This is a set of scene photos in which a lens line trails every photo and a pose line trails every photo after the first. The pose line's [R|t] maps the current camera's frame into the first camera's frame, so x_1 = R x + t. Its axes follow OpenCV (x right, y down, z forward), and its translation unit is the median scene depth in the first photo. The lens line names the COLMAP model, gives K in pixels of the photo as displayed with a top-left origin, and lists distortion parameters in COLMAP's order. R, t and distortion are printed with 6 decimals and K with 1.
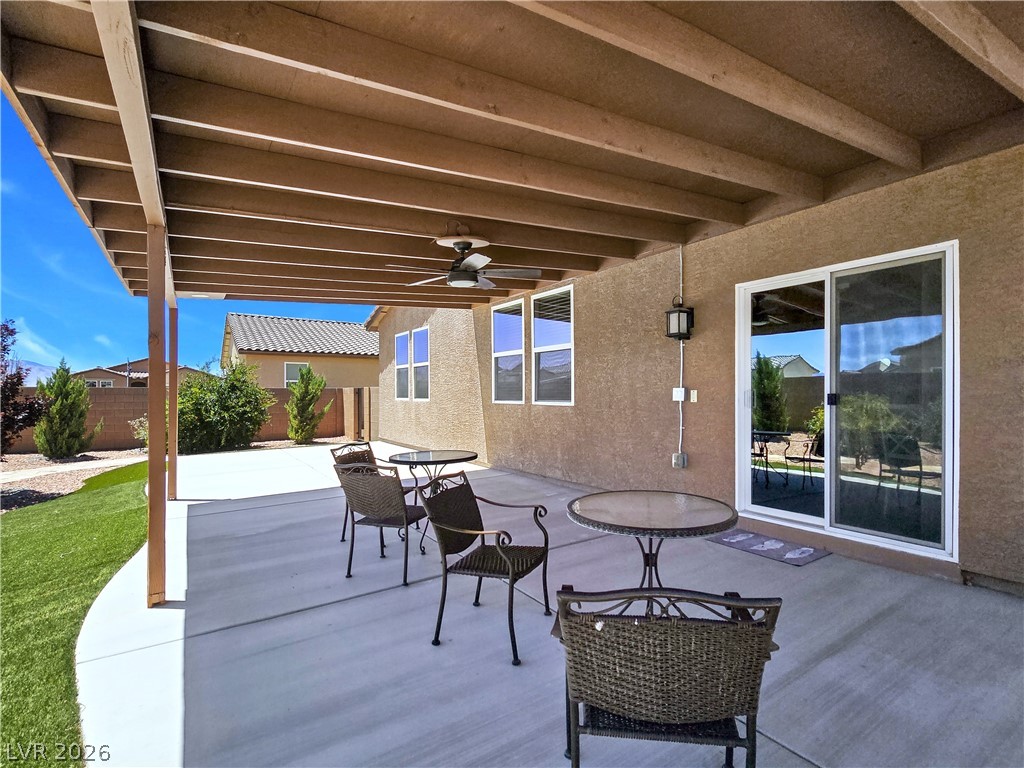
lens RADIAL K [[511.7, 0, 510.6], [0, 511.7, 389.1], [0, 0, 1]] dist [-0.000775, -0.000676]
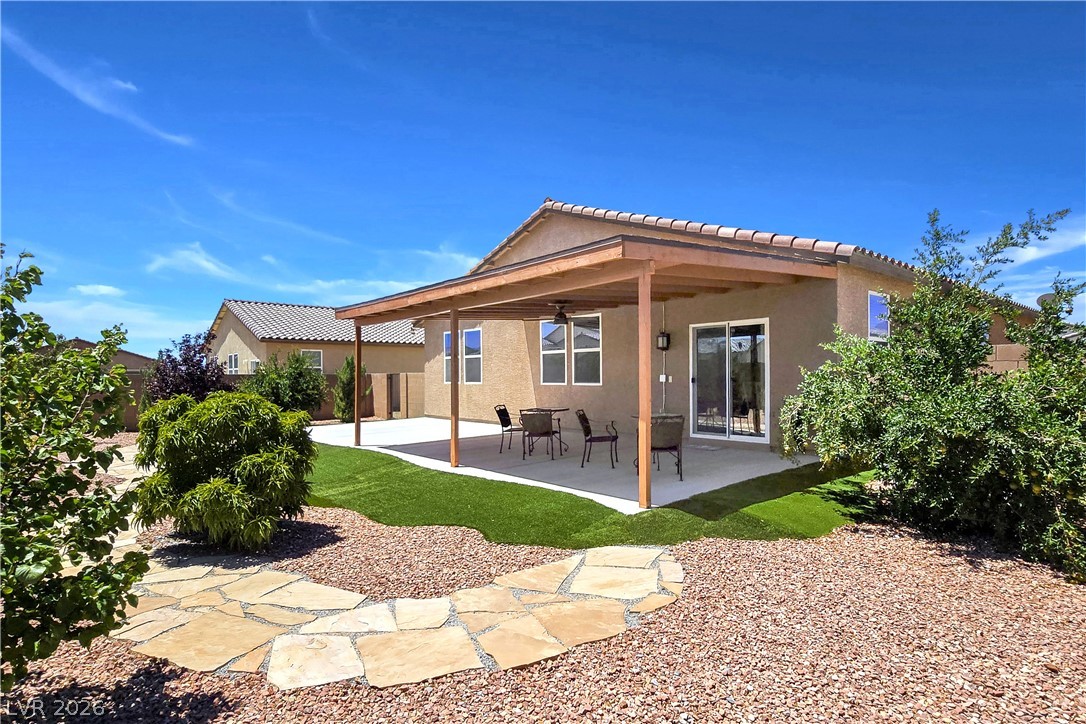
lens RADIAL K [[588.1, 0, 543.0], [0, 588.1, 362.0], [0, 0, 1]] dist [0.001350, -0.000275]
pose [[0.992406, -0.002405, 0.122980, -0.303946], [0.004488, 0.999851, -0.016663, -0.012640], [-0.122922, 0.017089, 0.992269, -0.887577]]
